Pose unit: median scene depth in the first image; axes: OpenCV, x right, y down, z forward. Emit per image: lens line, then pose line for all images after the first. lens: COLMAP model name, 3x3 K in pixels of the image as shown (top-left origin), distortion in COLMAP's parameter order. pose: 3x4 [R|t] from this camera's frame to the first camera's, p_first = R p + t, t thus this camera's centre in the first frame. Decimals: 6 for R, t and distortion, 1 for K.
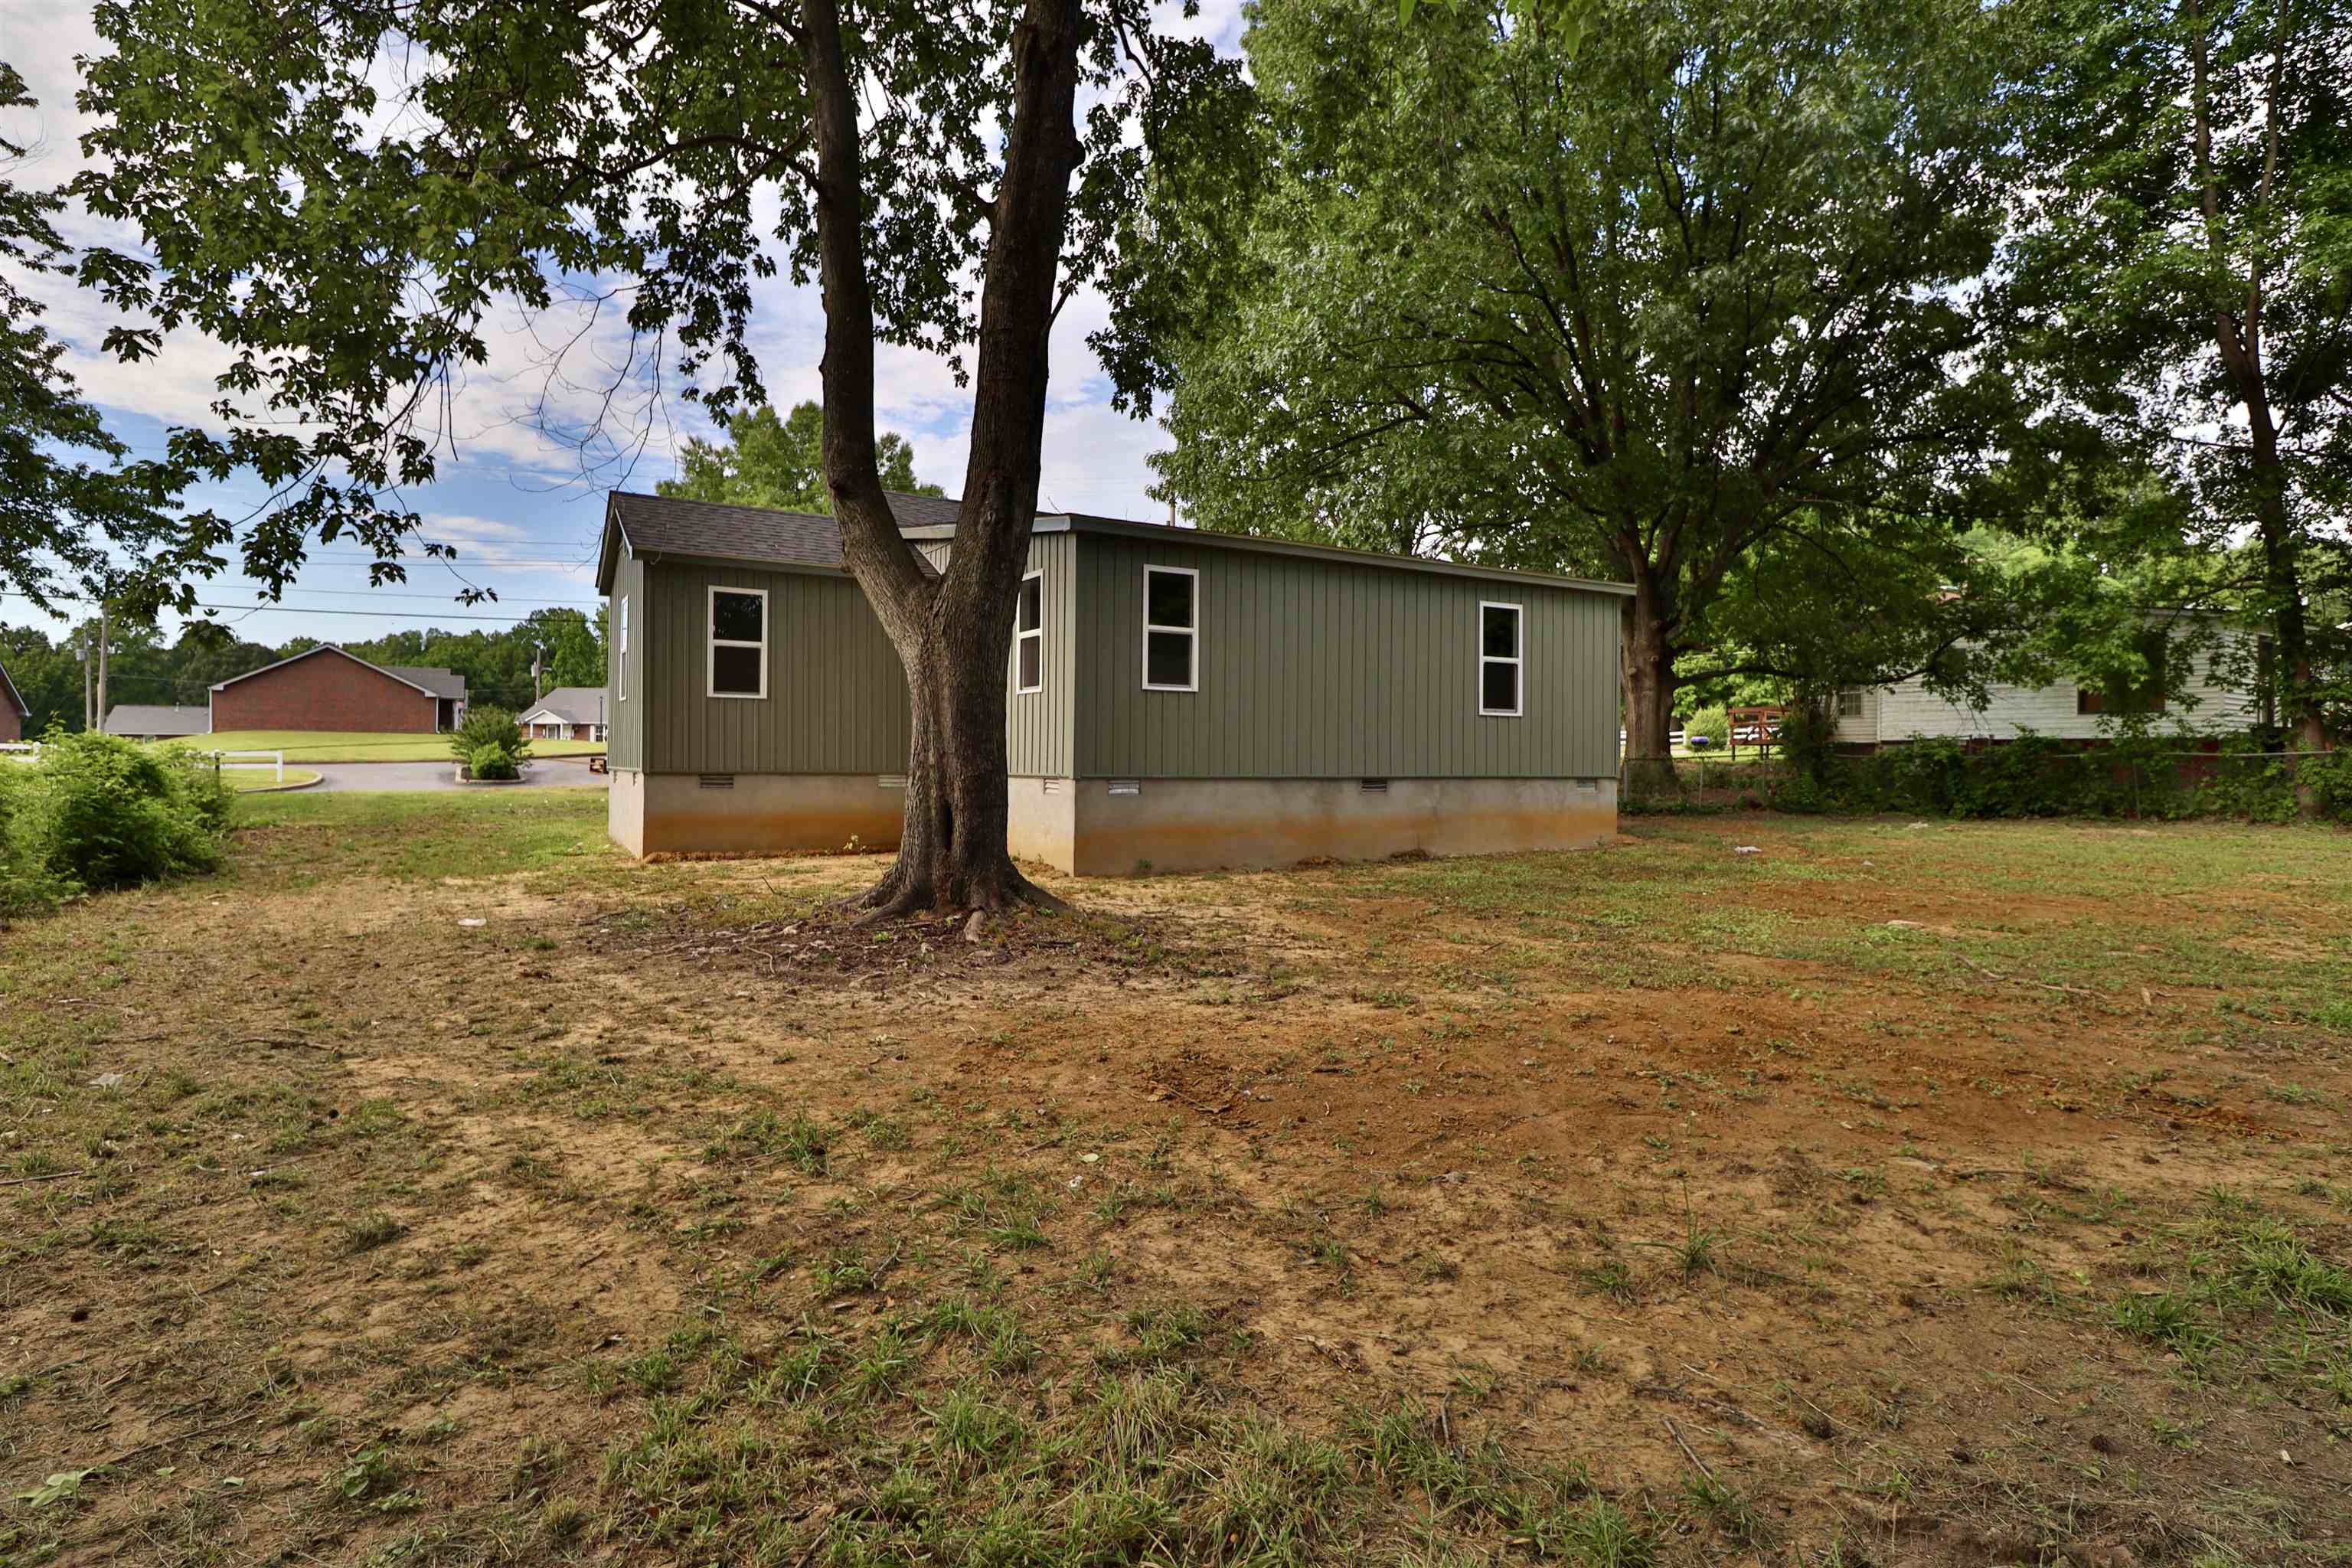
lens RADIAL K [[1220.8, 0, 1191.0], [0, 1220.8, 754.5], [0, 0, 1]] dist [0.000101, -0.011373]
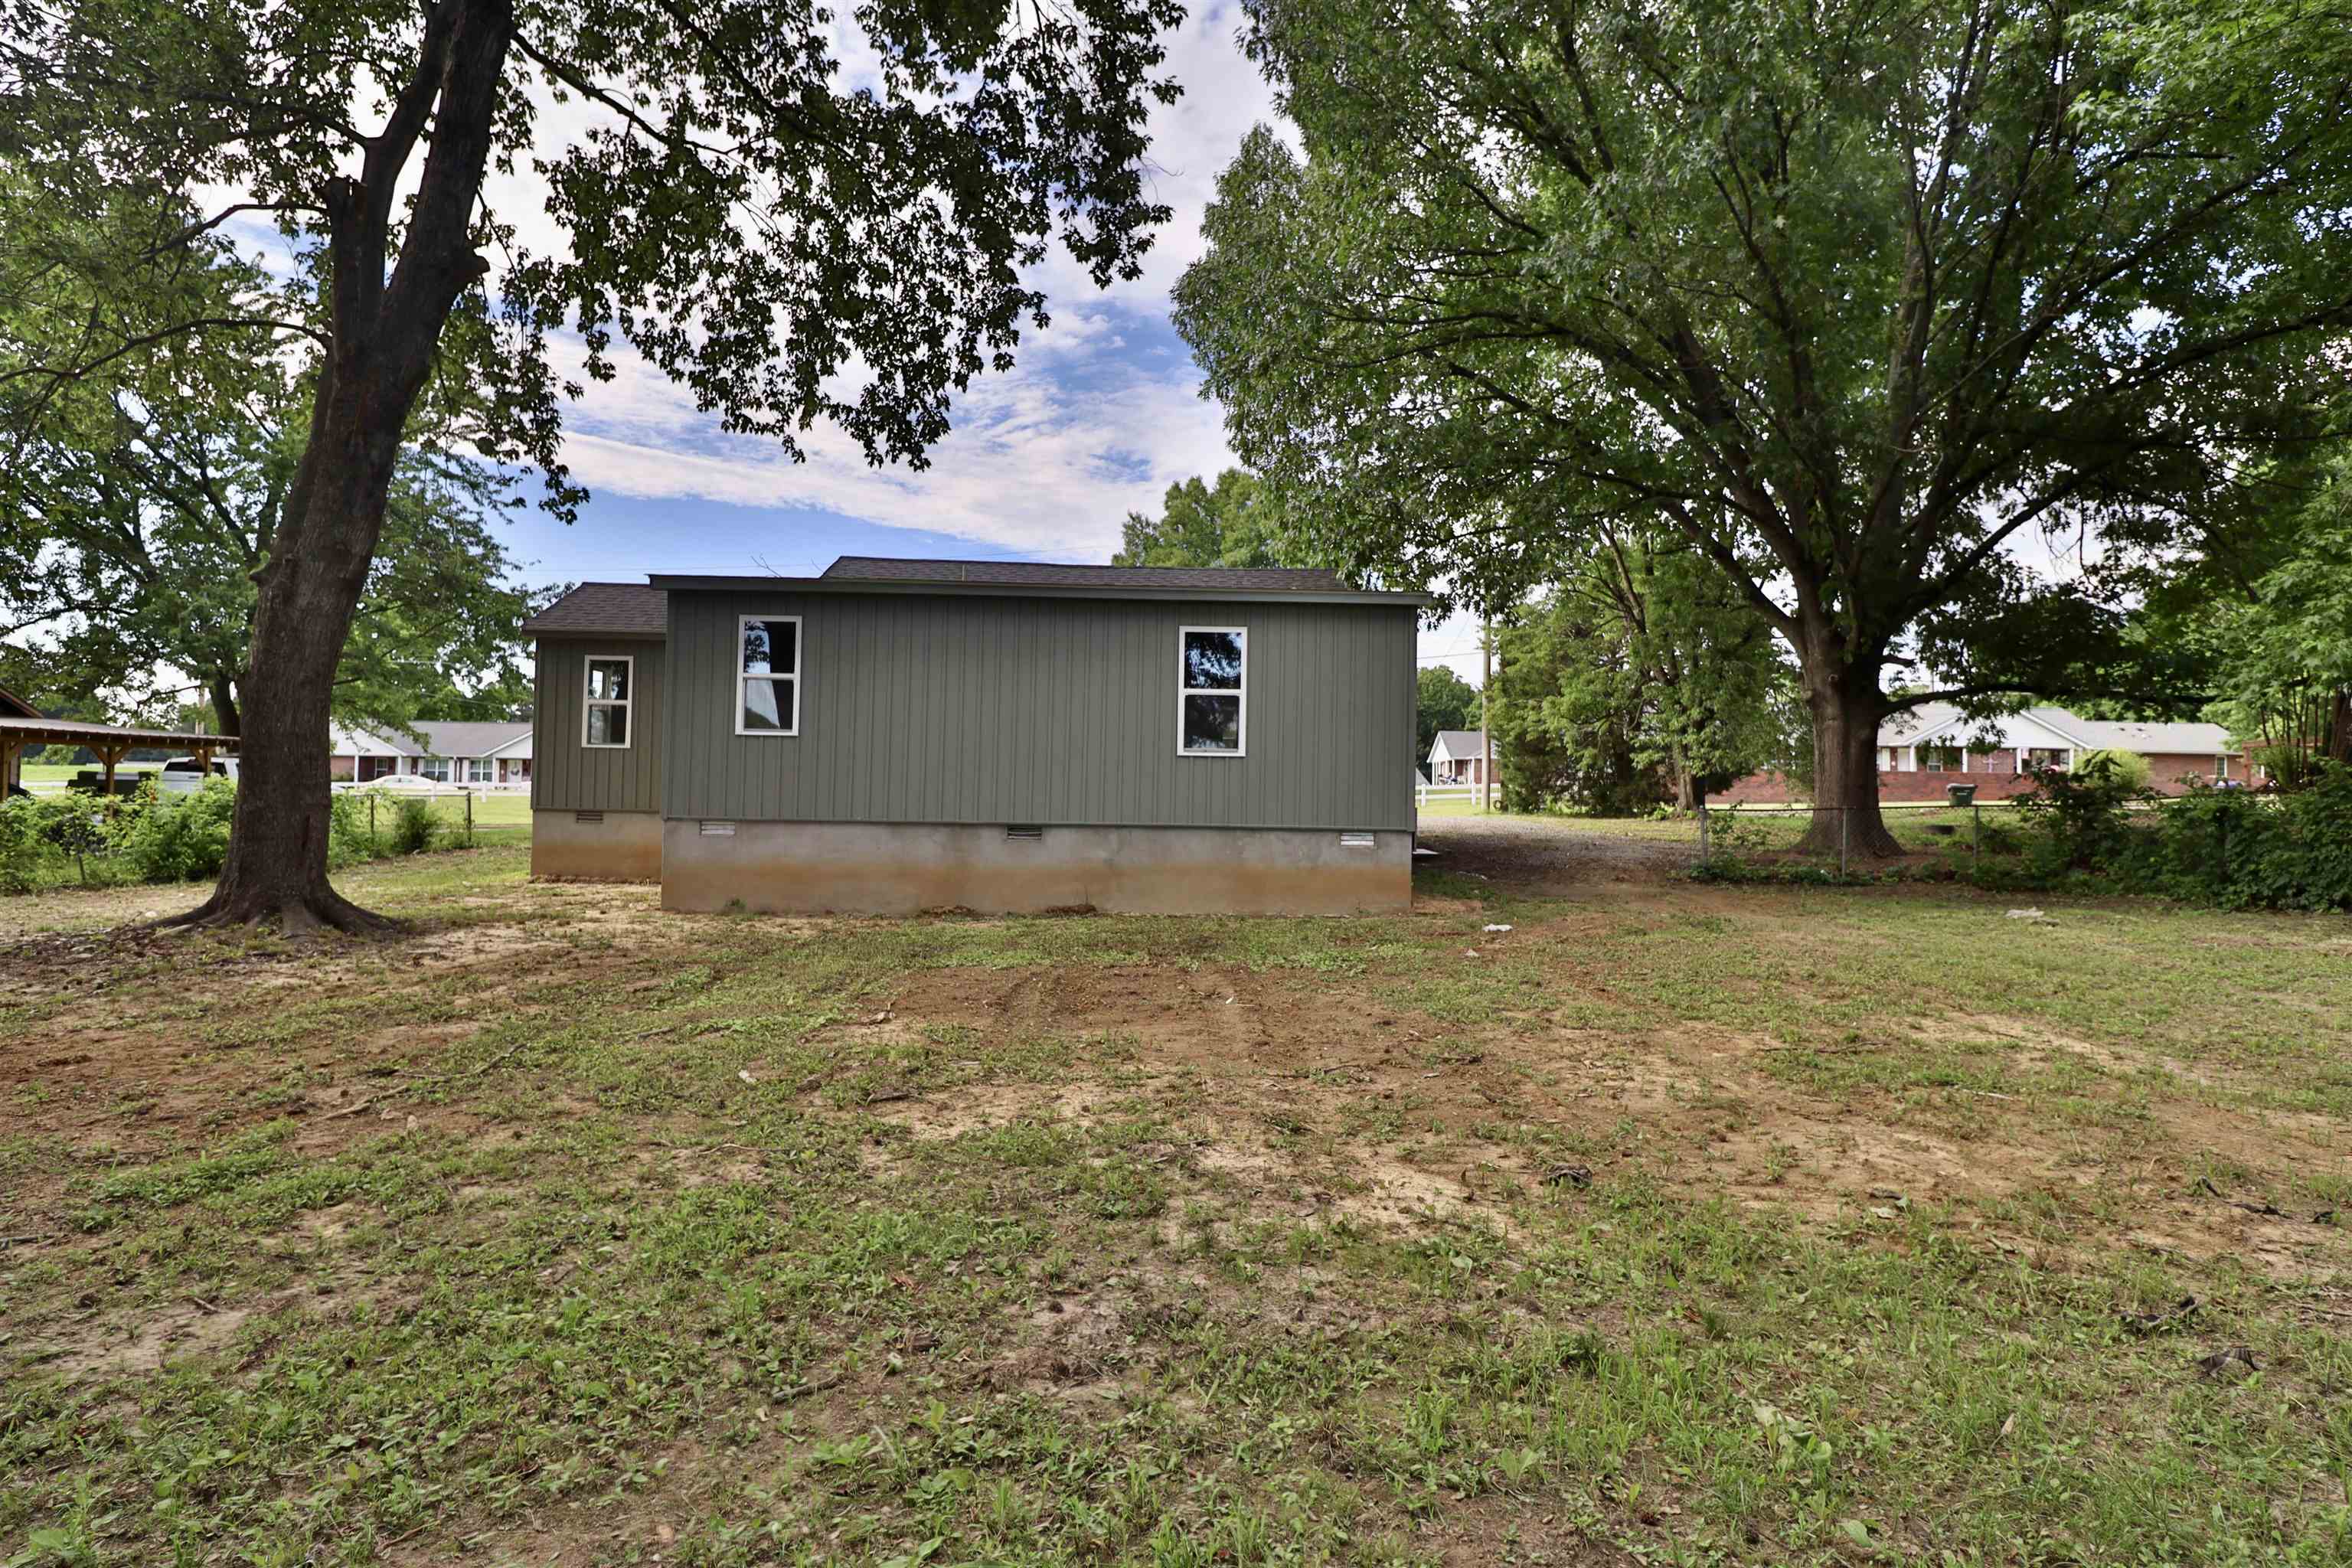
lens RADIAL K [[1220.8, 0, 1191.0], [0, 1220.8, 754.5], [0, 0, 1]] dist [0.000101, -0.011373]
pose [[0.851488, -0.012968, -0.524214, 0.729786], [-0.005874, 0.999396, -0.034264, -0.003144], [0.524342, 0.032255, 0.850897, 0.264627]]
